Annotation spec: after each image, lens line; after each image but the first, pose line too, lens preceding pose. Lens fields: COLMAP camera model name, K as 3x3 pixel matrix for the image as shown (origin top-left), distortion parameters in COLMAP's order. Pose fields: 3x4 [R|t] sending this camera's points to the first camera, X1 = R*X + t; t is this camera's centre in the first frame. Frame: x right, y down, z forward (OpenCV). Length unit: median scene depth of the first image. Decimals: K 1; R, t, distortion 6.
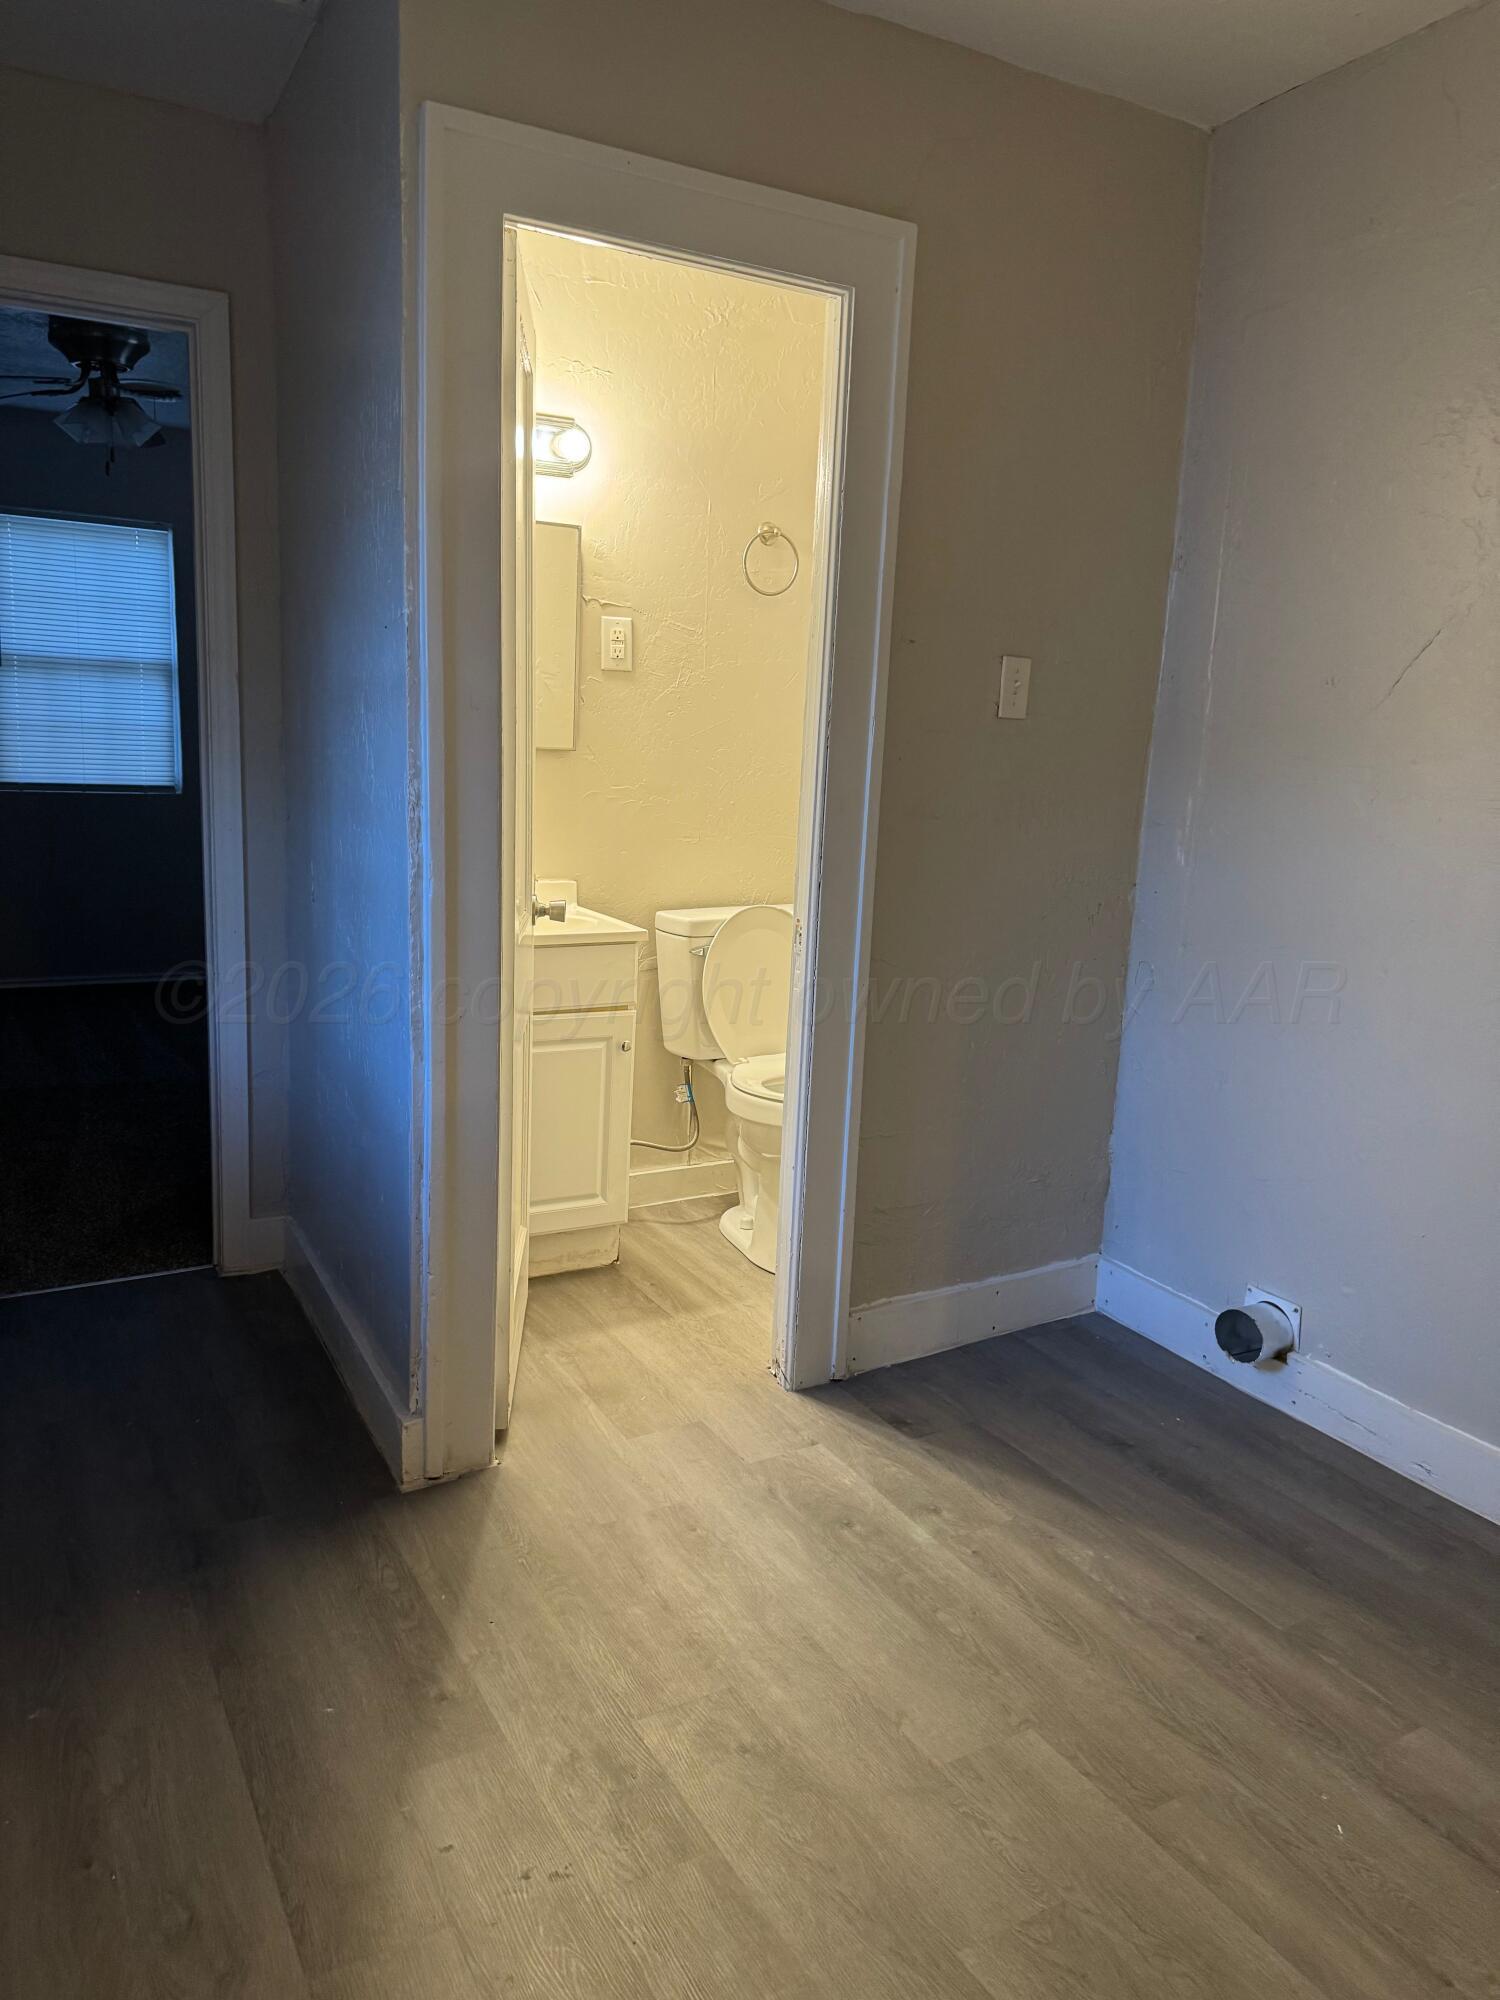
lens RADIAL K [[1418.7, 0, 749.5], [0, 1418.7, 965.1], [0, 0, 1]] dist [-0.005480, -0.003729]
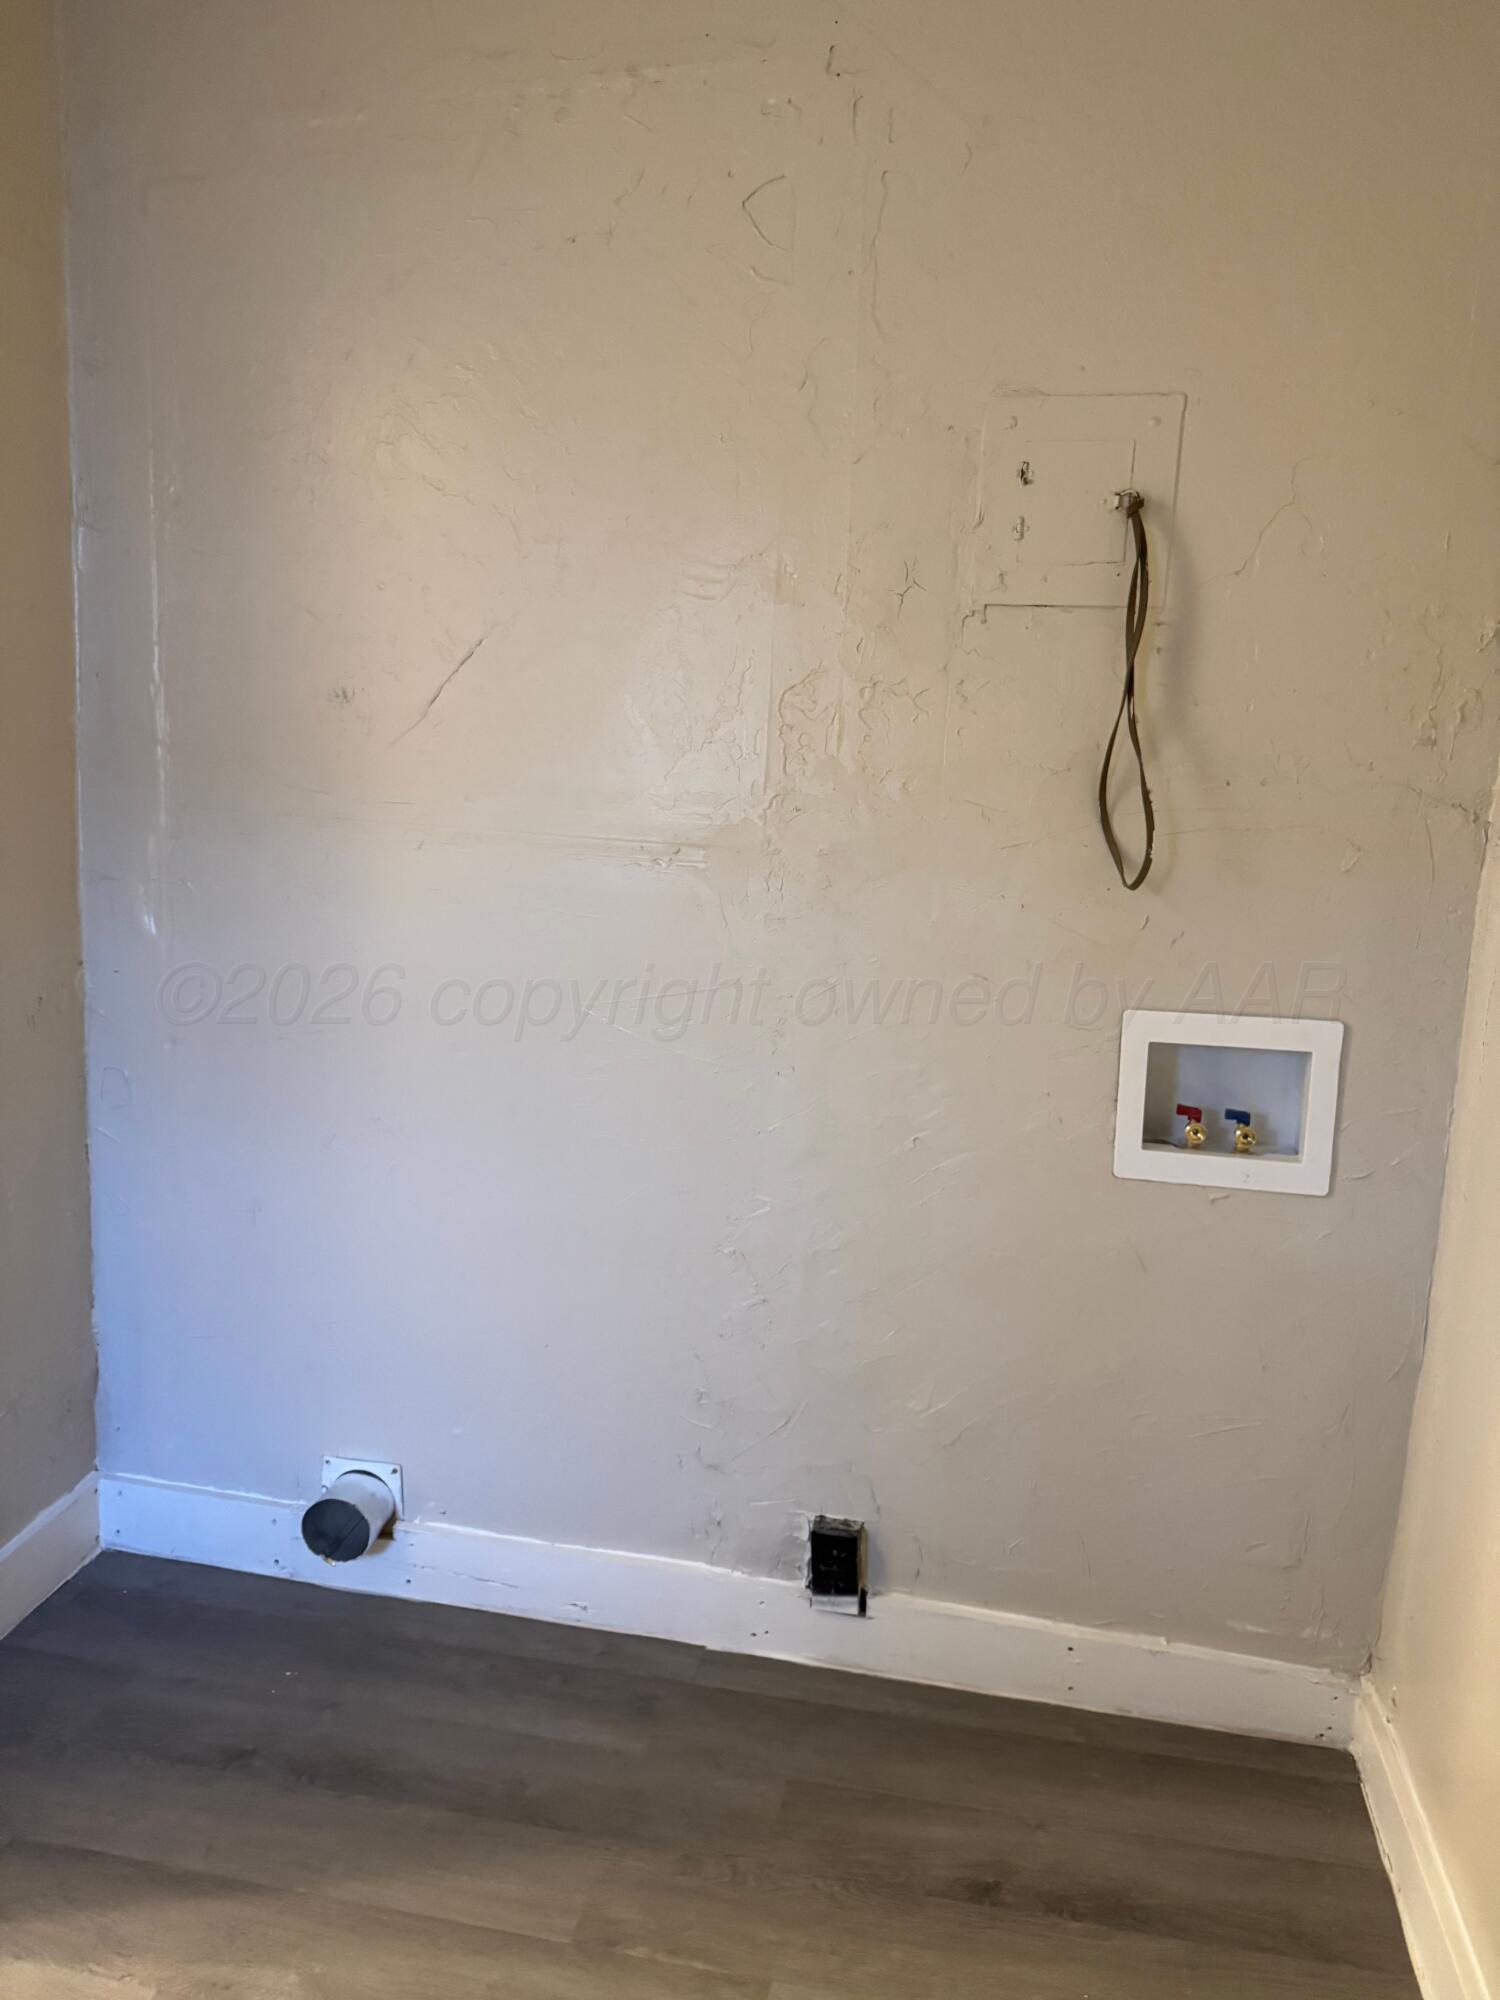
lens RADIAL K [[1418.7, 0, 749.5], [0, 1418.7, 965.1], [0, 0, 1]] dist [-0.005480, -0.003729]
pose [[0.641071, -0.128292, 0.756683, -0.061247], [0.103243, 0.991384, 0.080615, -0.088306], [-0.760506, 0.026442, 0.648793, 0.310036]]
